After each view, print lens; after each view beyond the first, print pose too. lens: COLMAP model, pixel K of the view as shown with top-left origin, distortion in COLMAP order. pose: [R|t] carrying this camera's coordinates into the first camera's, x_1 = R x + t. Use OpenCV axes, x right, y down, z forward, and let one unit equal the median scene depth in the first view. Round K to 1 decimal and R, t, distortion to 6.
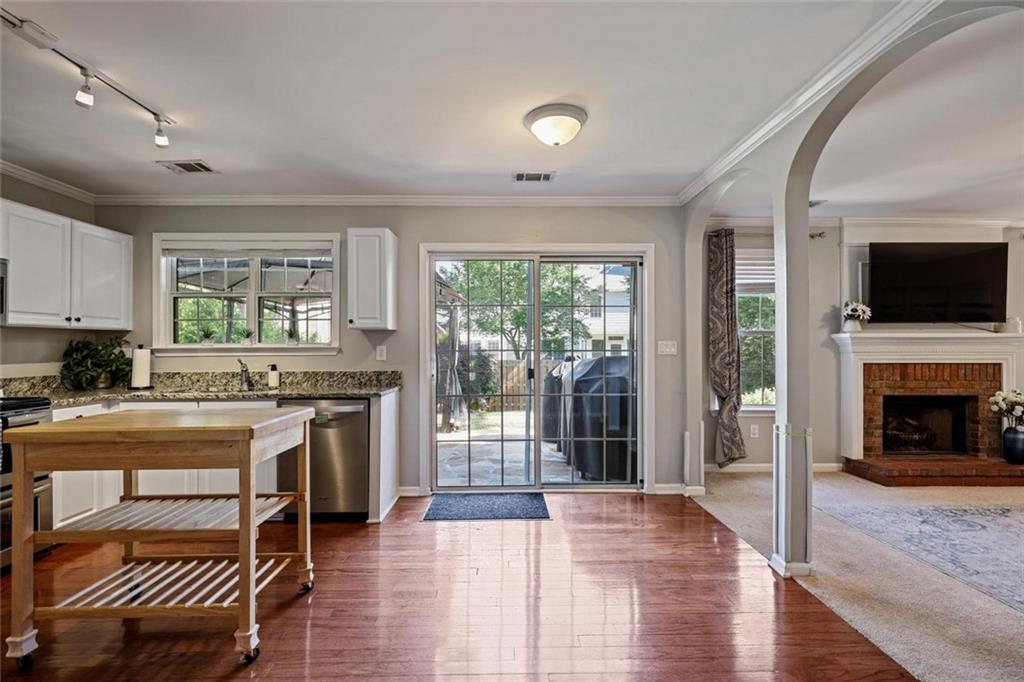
lens RADIAL K [[468.2, 0, 515.6], [0, 468.2, 347.0], [0, 0, 1]] dist [-0.002526, 0.000101]
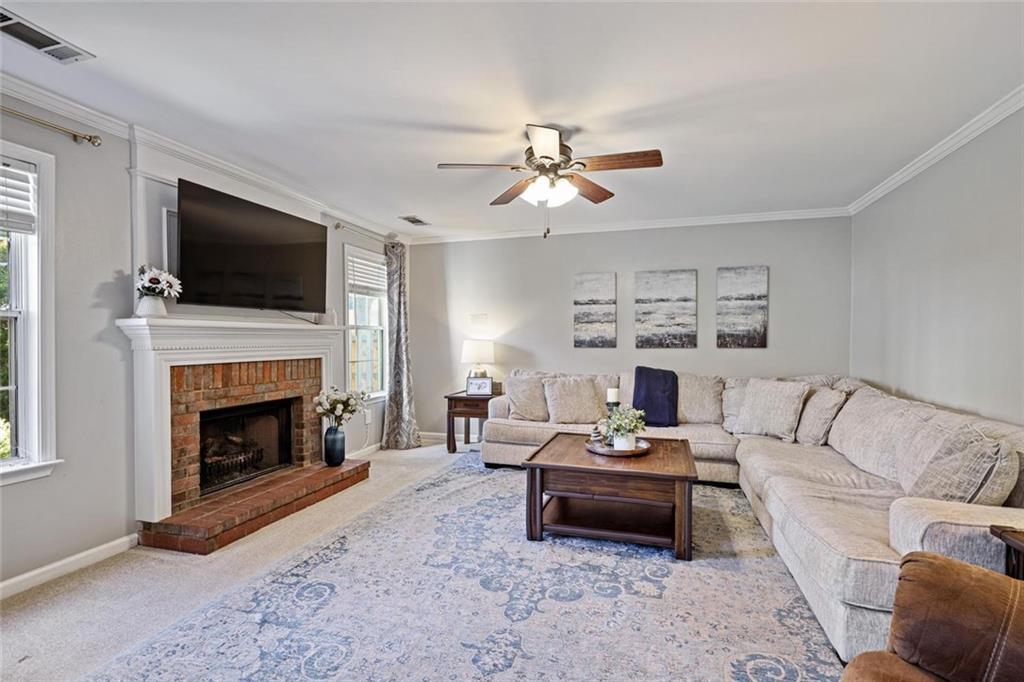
lens RADIAL K [[475.6, 0, 512.0], [0, 475.6, 341.0], [0, 0, 1]] dist [-0.001622, -0.000187]
pose [[0.318181, -0.004967, 0.948017, 0.285801], [0.005365, 0.999980, 0.003439, 0.000731], [-0.948015, 0.003992, 0.318201, 0.361804]]
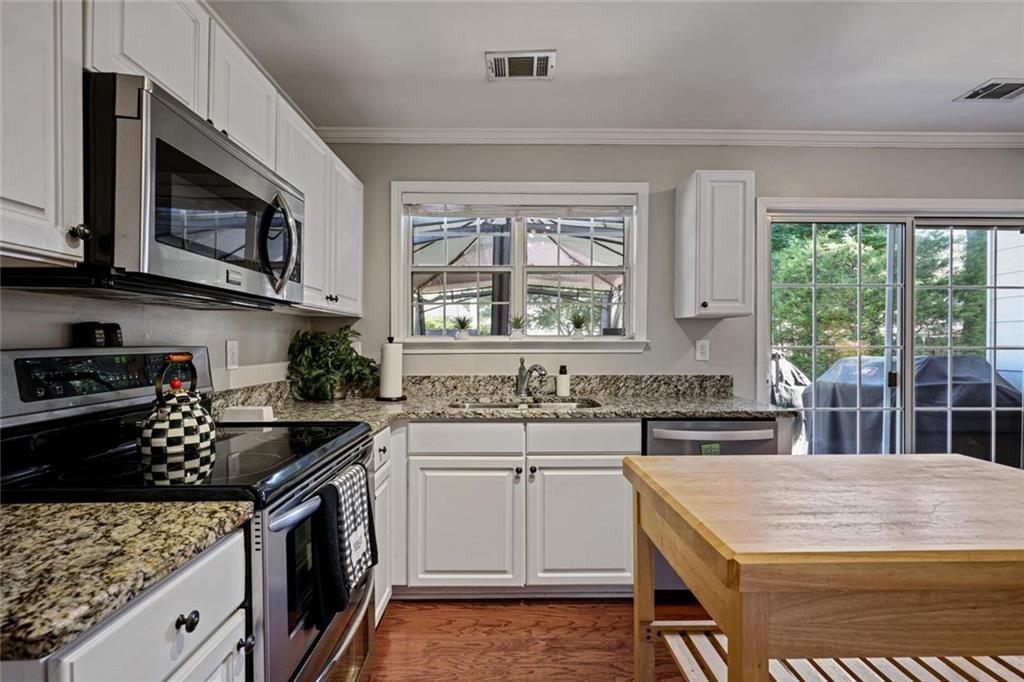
lens RADIAL K [[467.9, 0, 513.1], [0, 467.9, 344.1], [0, 0, 1]] dist [0.000017, -0.000351]
pose [[0.999979, 0.004423, -0.004726, -0.516828], [-0.004414, 0.999988, 0.001924, 0.003129], [0.004734, -0.001903, 0.999987, 0.249372]]
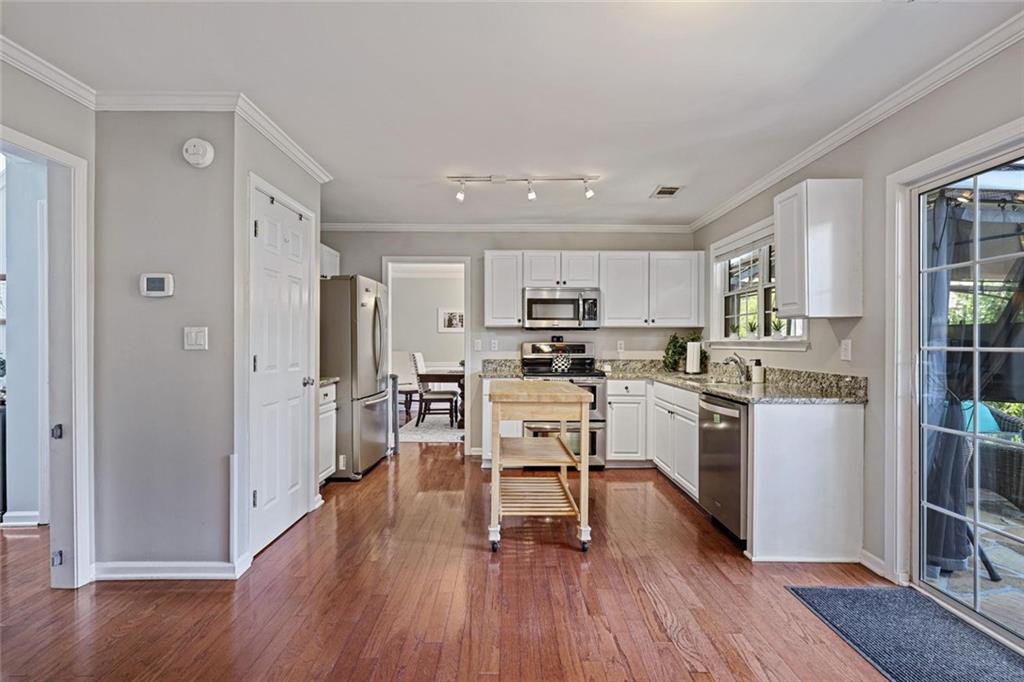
lens RADIAL K [[475.6, 0, 512.0], [0, 475.6, 341.0], [0, 0, 1]] dist [-0.001622, -0.000187]
pose [[-0.018524, 0.003104, -0.999824, 0.398133], [-0.006380, 0.999974, 0.003222, 0.000442], [0.999808, 0.006439, -0.018503, 0.454830]]
